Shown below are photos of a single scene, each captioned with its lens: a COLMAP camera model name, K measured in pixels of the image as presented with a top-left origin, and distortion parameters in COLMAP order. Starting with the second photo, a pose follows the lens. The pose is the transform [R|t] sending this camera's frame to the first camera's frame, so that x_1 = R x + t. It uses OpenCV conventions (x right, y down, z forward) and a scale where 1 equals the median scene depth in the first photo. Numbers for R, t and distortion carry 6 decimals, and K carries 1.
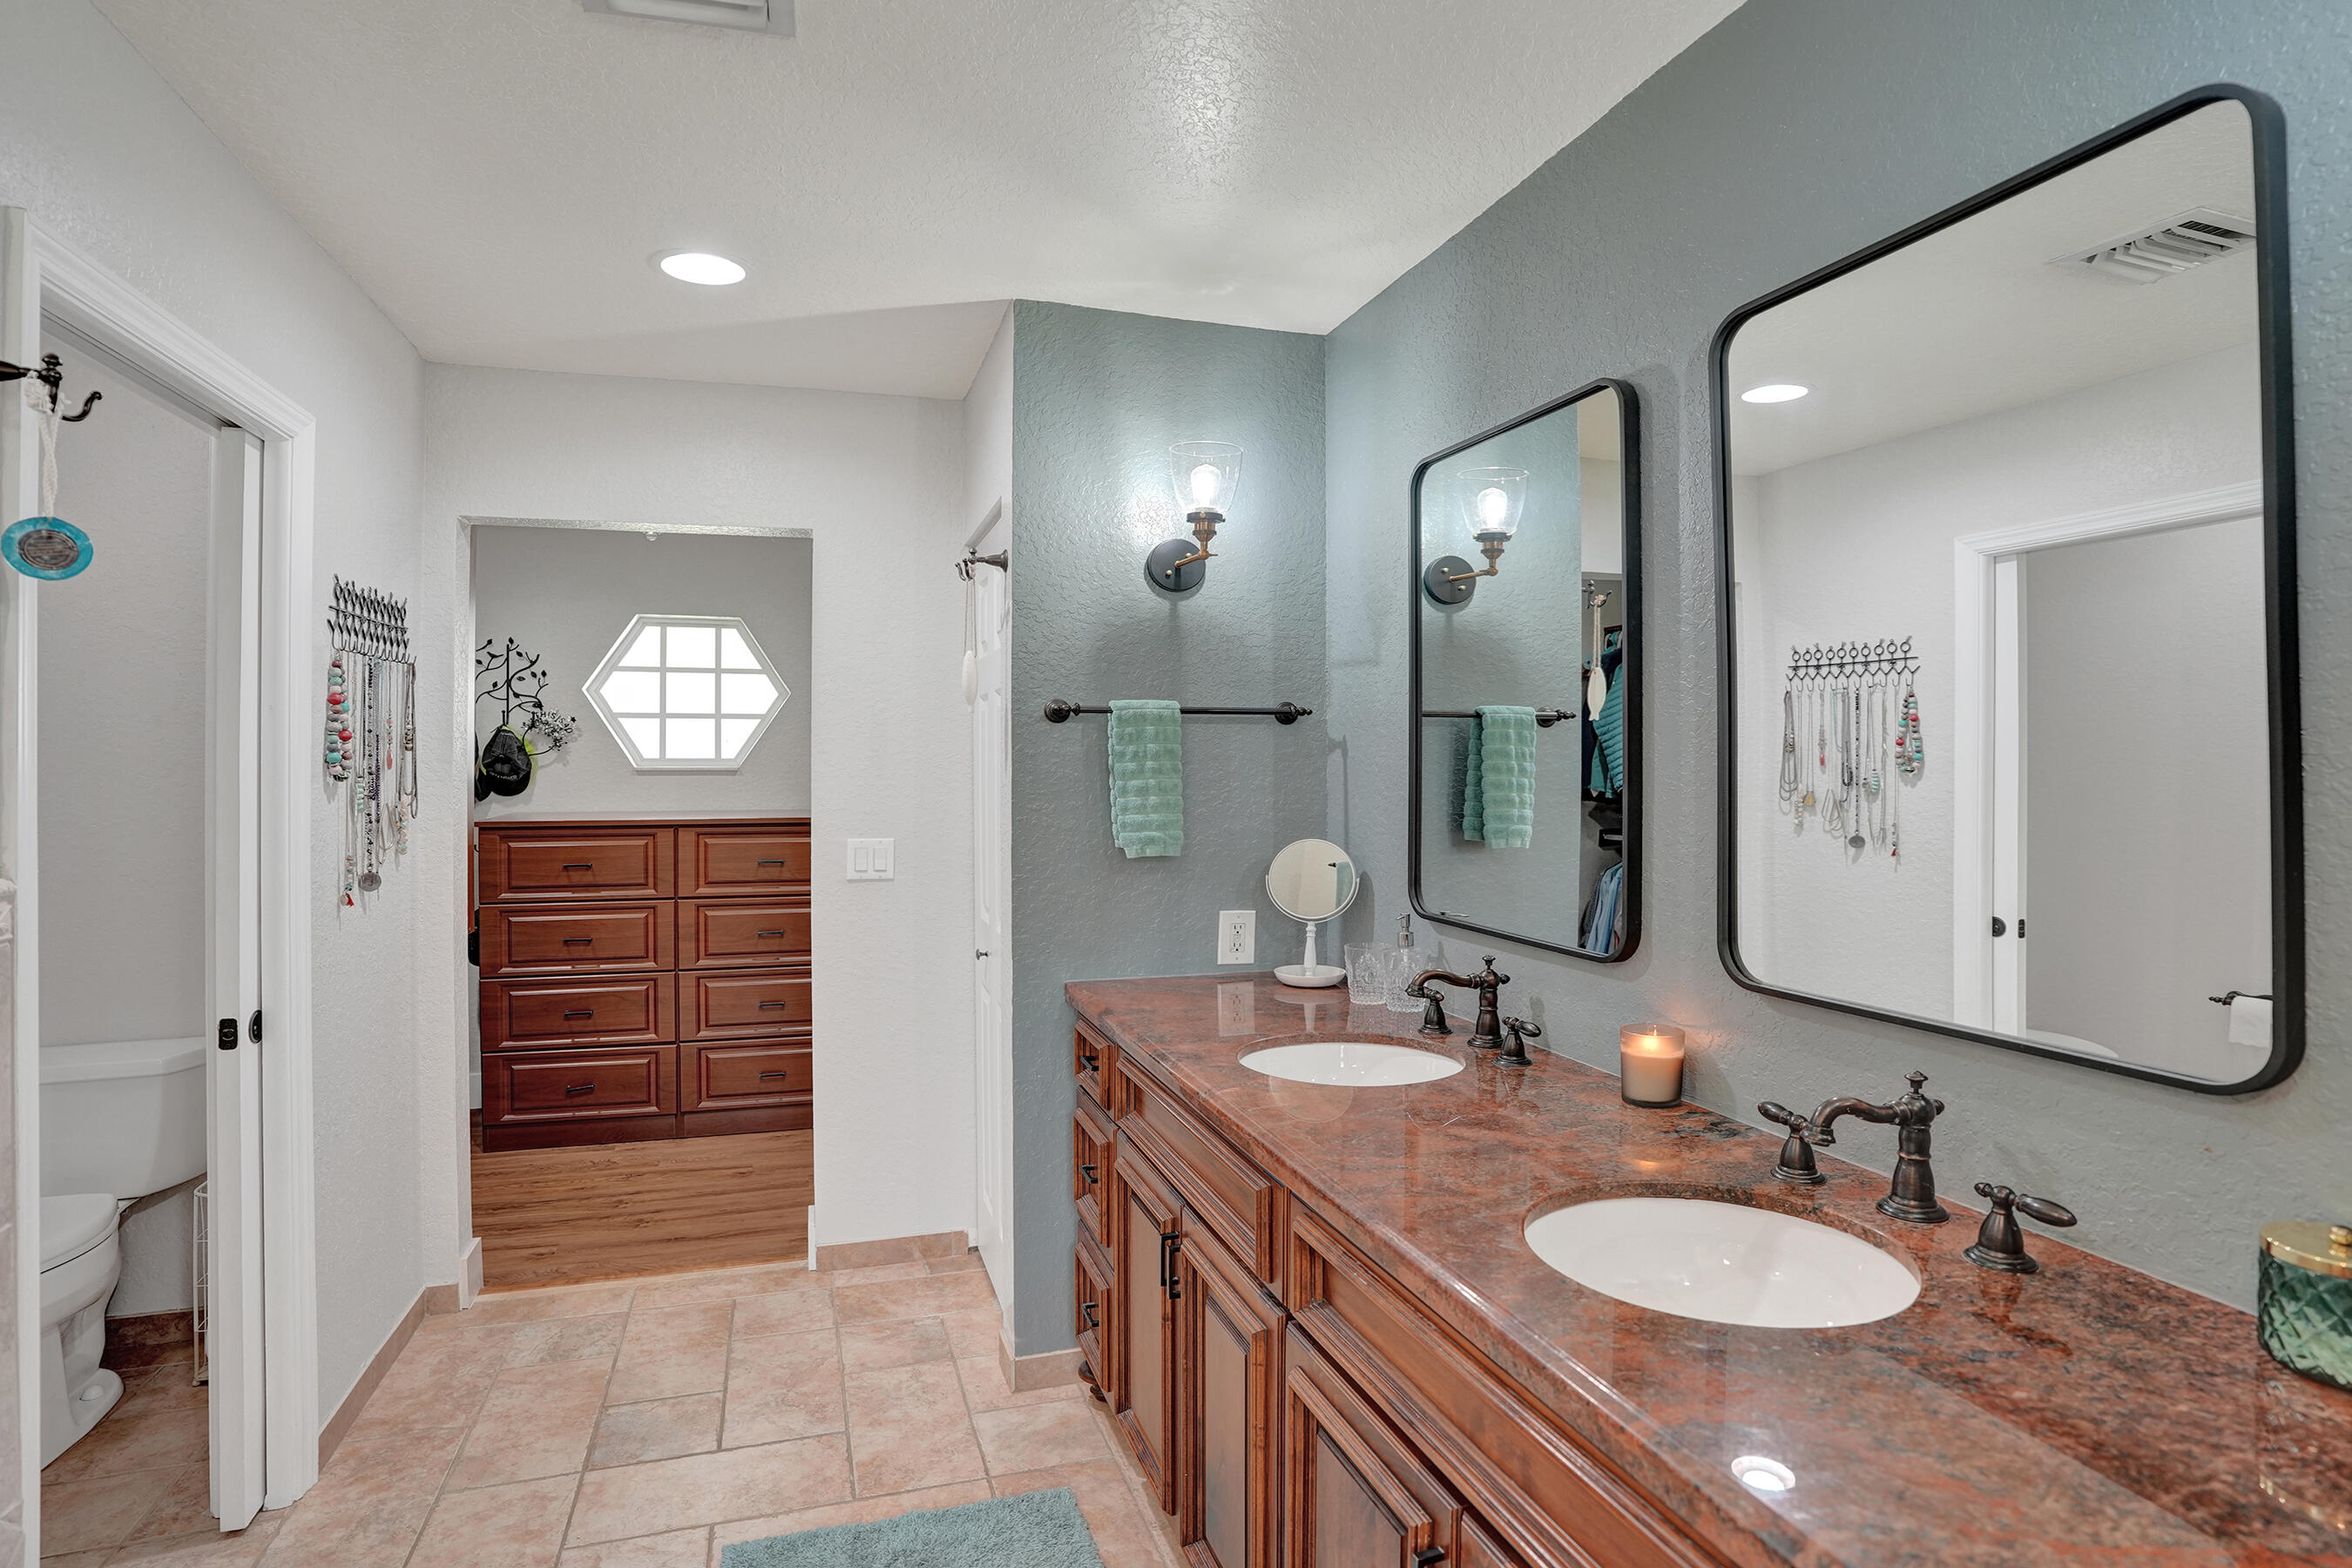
lens RADIAL K [[1223.4, 0, 1185.6], [0, 1223.4, 759.5], [0, 0, 1]] dist [-0.066624, 0.022771]
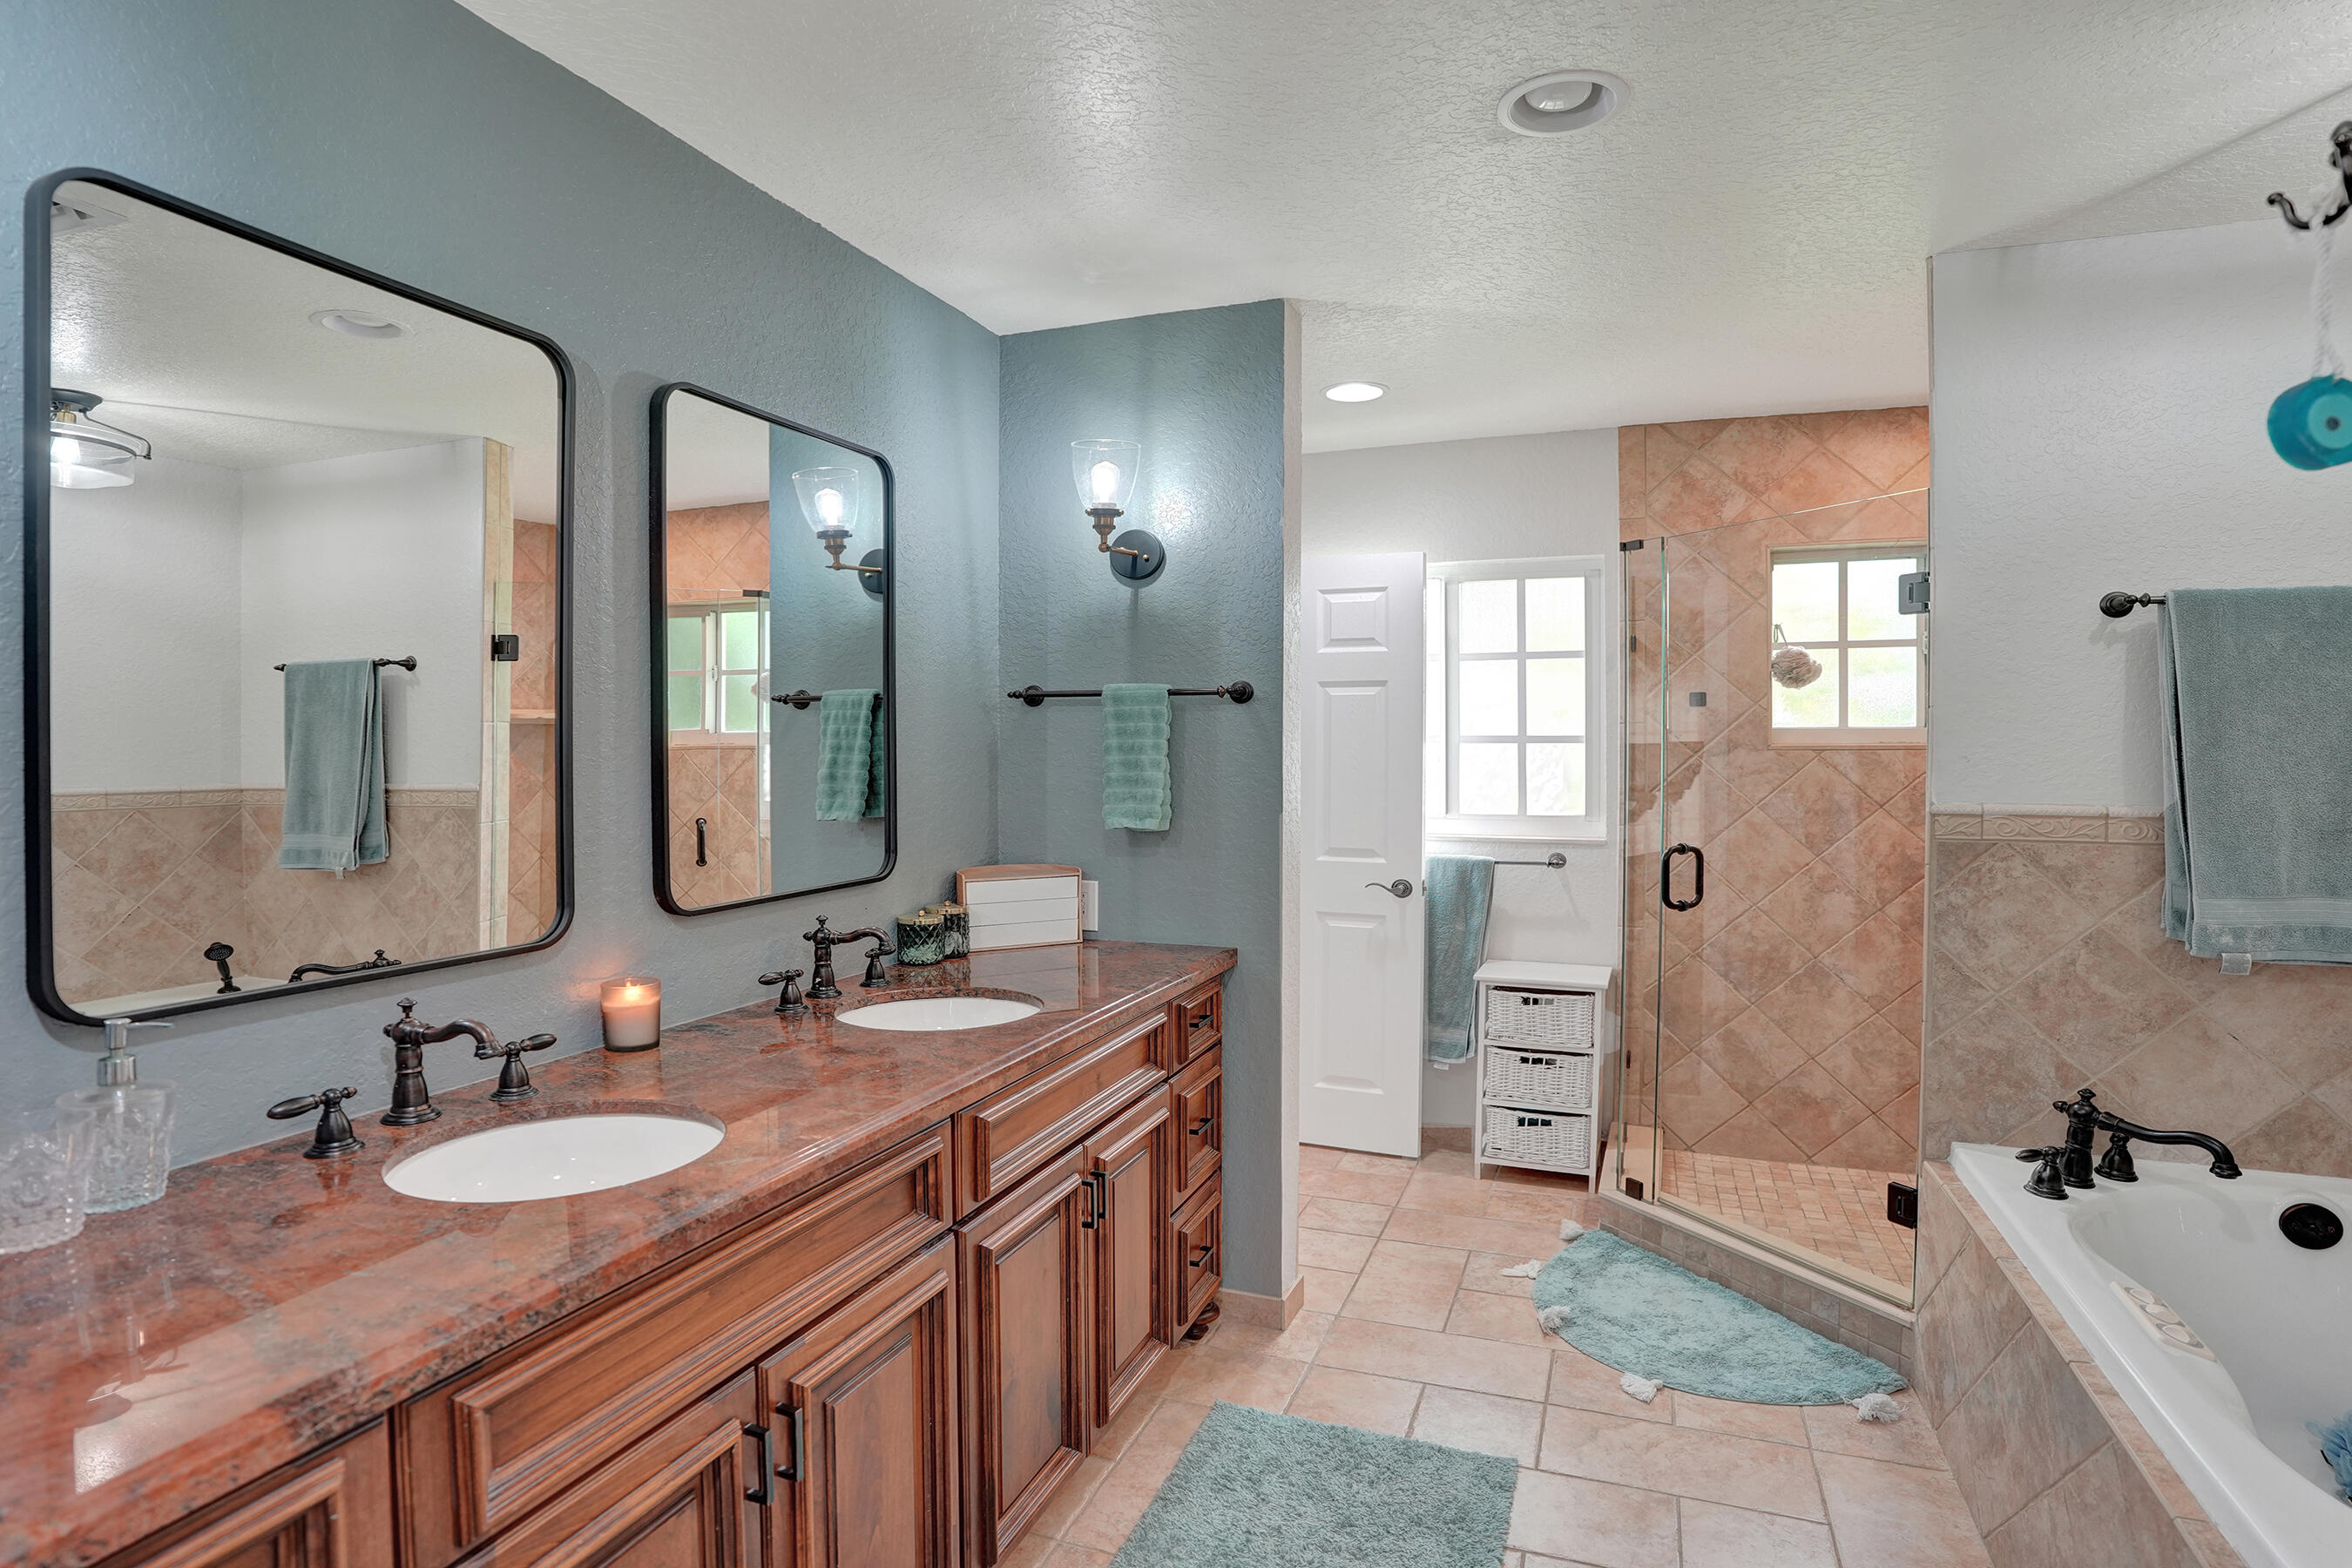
lens RADIAL K [[1223.4, 0, 1172.0], [0, 1223.4, 775.2], [0, 0, 1]] dist [-0.066624, 0.022771]
pose [[0.779827, 0.013199, -0.625856, 0.691492], [0.004431, 0.999636, 0.026604, 0.003186], [0.625979, -0.023520, 0.779485, 0.199595]]
